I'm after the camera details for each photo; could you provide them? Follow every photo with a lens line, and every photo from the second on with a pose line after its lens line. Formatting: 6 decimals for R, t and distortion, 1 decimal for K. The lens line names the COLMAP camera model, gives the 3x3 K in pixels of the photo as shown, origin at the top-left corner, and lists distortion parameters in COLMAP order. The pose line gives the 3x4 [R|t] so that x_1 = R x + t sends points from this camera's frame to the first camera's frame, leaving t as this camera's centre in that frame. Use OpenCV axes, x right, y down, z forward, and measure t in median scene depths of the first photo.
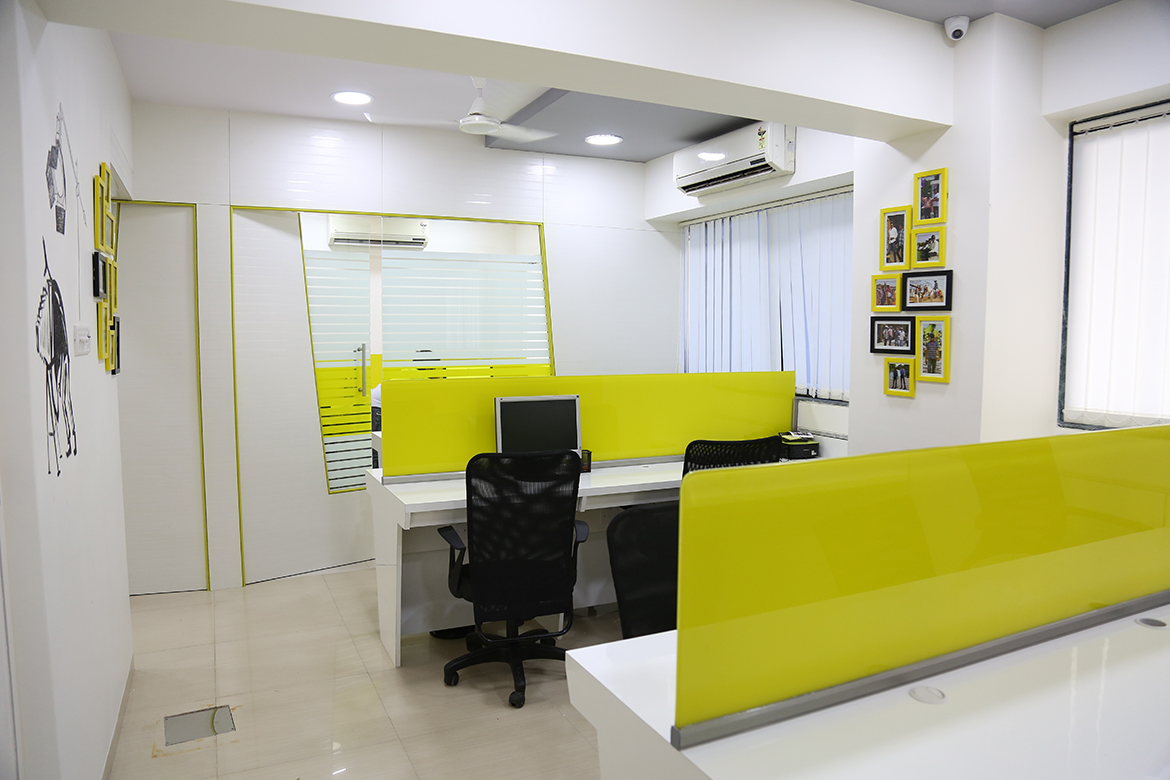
lens RADIAL K [[788.2, 0, 569.4], [0, 788.2, 396.6], [0, 0, 1]] dist [-0.128506, 0.065334]
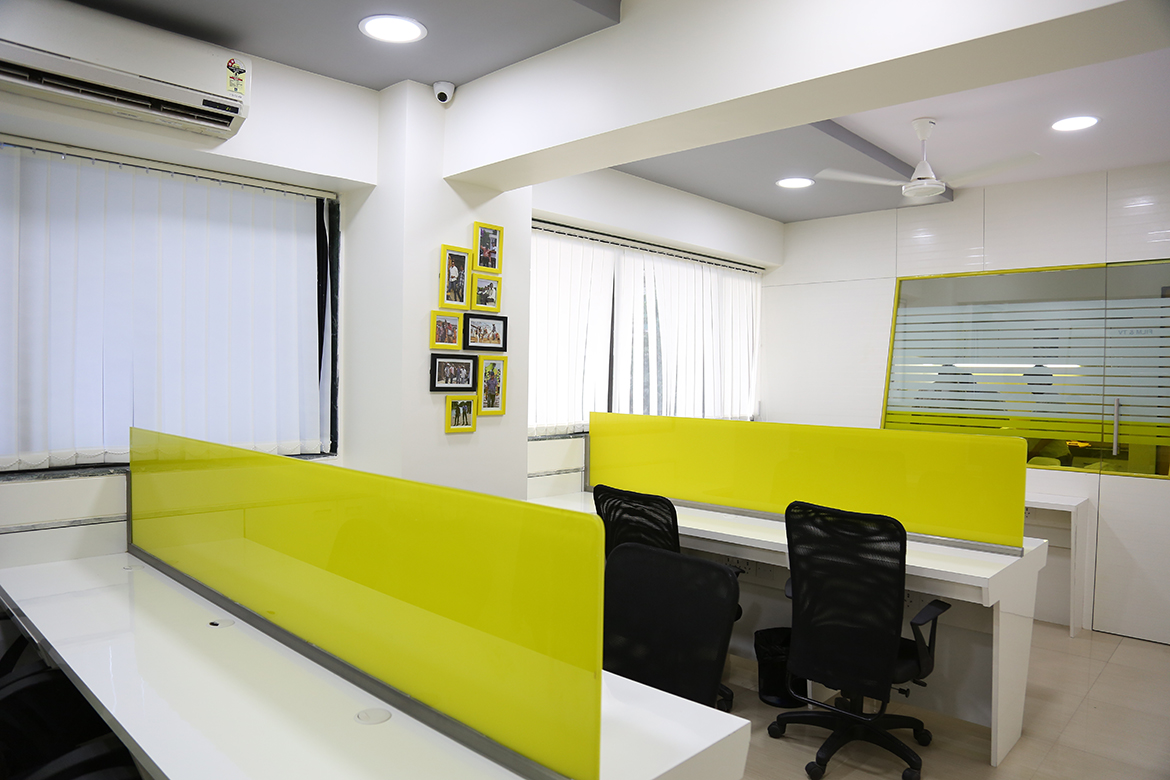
lens RADIAL K [[788.2, 0, 586.9], [0, 788.2, 399.3], [0, 0, 1]] dist [-0.128506, 0.065334]
pose [[-0.372263, -0.032088, 0.927572, -0.599558], [0.064753, 0.996069, 0.060445, -0.096652], [-0.925866, 0.082564, -0.368722, 1.226895]]
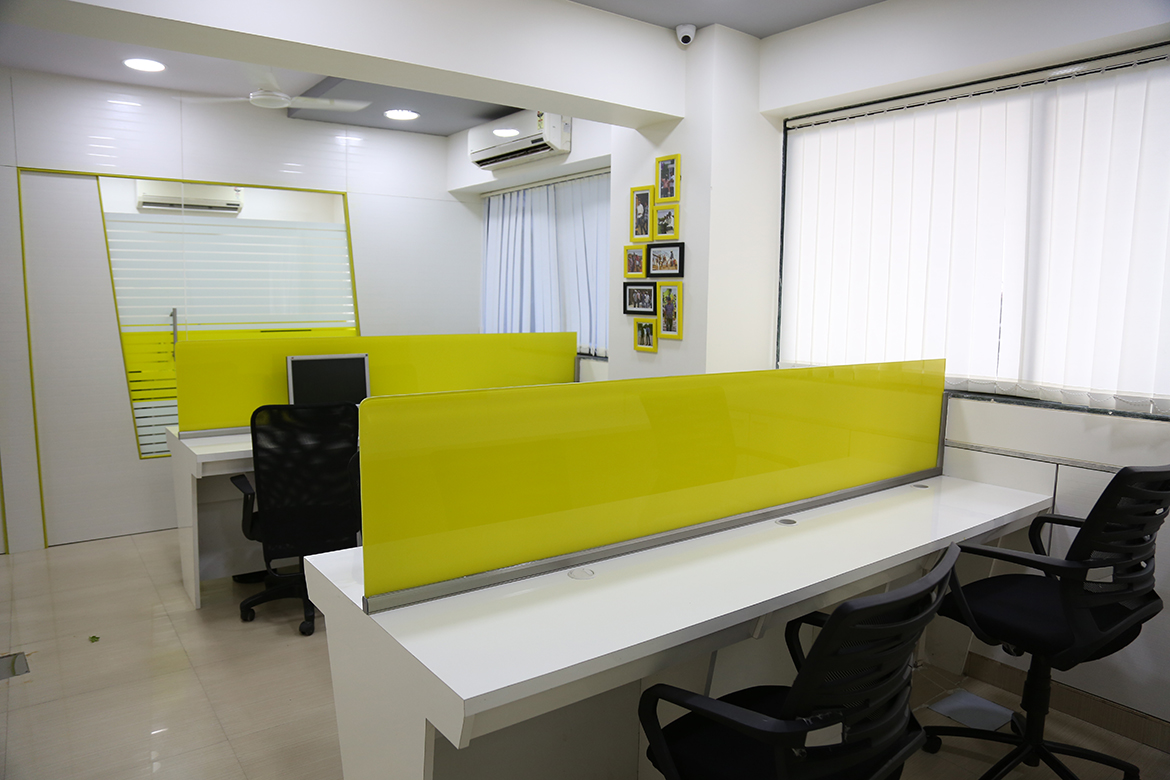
lens RADIAL K [[788.2, 0, 580.4], [0, 788.2, 397.1], [0, 0, 1]] dist [-0.128506, 0.065334]
pose [[0.979462, -0.015906, 0.200999, 0.094767], [0.007646, 0.999097, 0.041802, 0.017515], [-0.201483, -0.039407, 0.978699, -0.133476]]
